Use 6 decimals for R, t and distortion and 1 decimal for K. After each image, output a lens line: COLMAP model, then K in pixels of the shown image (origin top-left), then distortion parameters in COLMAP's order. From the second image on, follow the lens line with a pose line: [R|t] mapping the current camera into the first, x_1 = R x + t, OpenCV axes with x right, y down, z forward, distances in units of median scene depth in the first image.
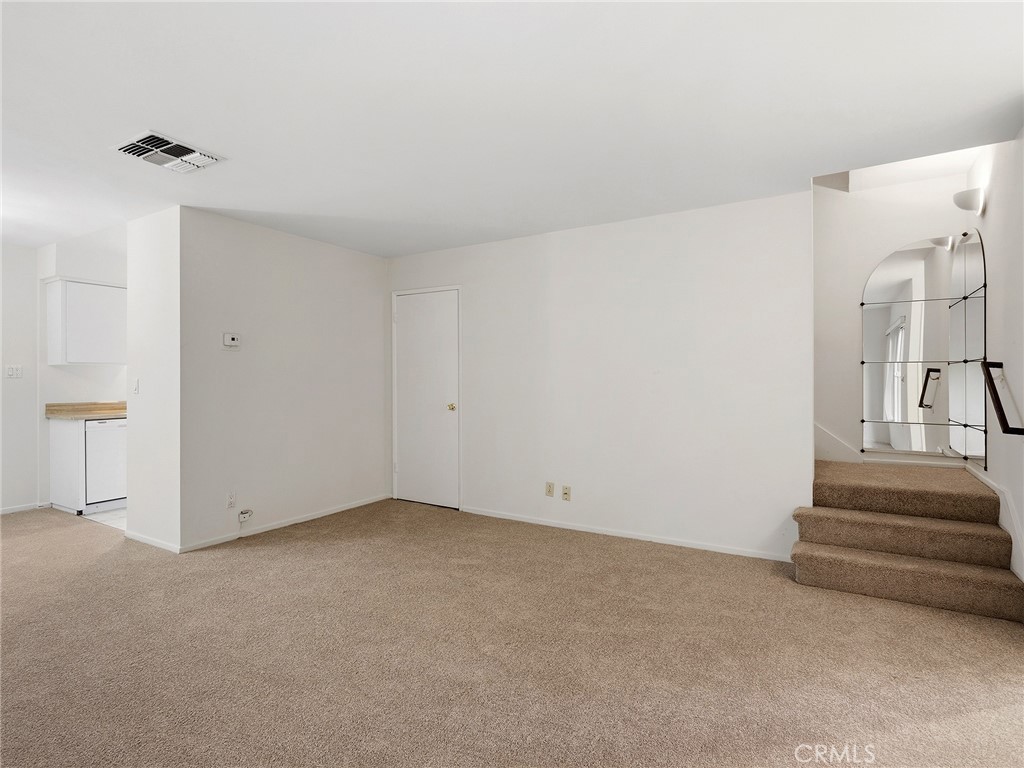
lens RADIAL K [[557.9, 0, 496.3], [0, 557.9, 372.8], [0, 0, 1]] dist [-0.001955, -0.000895]
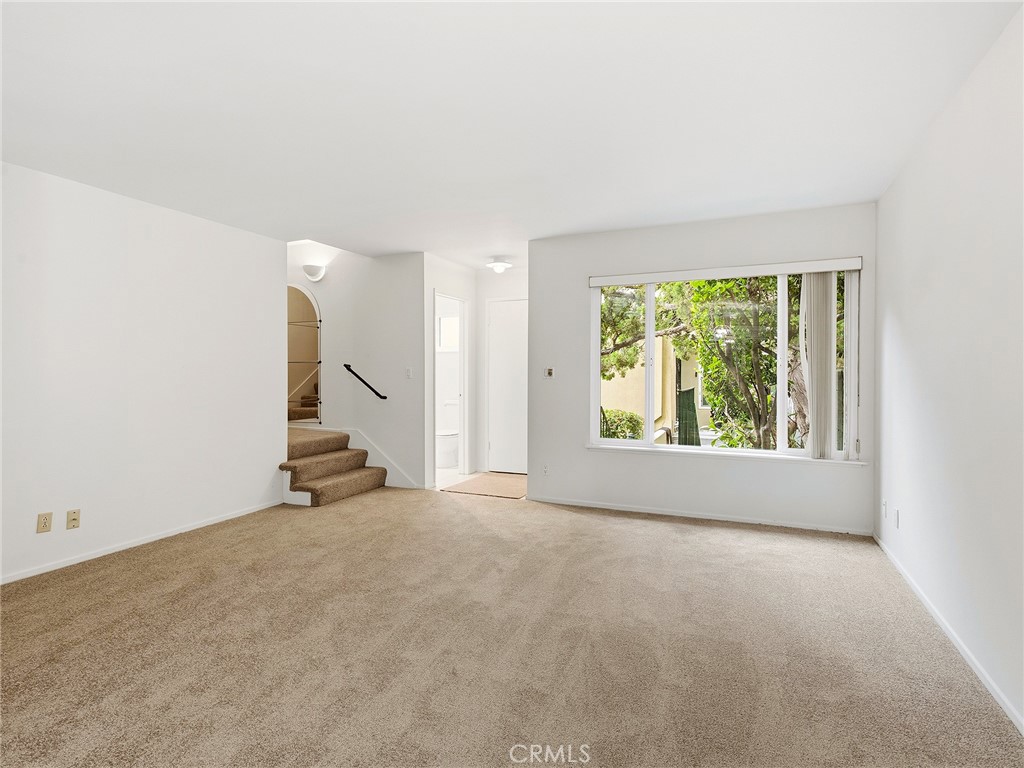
lens RADIAL K [[540.7, 0, 507.4], [0, 540.7, 382.0], [0, 0, 1]] dist [0.057463, 0.000151]
pose [[-0.144646, -0.009184, 0.989441, -0.912726], [-0.001964, 0.999958, 0.008994, 0.019197], [-0.989481, -0.000642, -0.144658, 0.634944]]
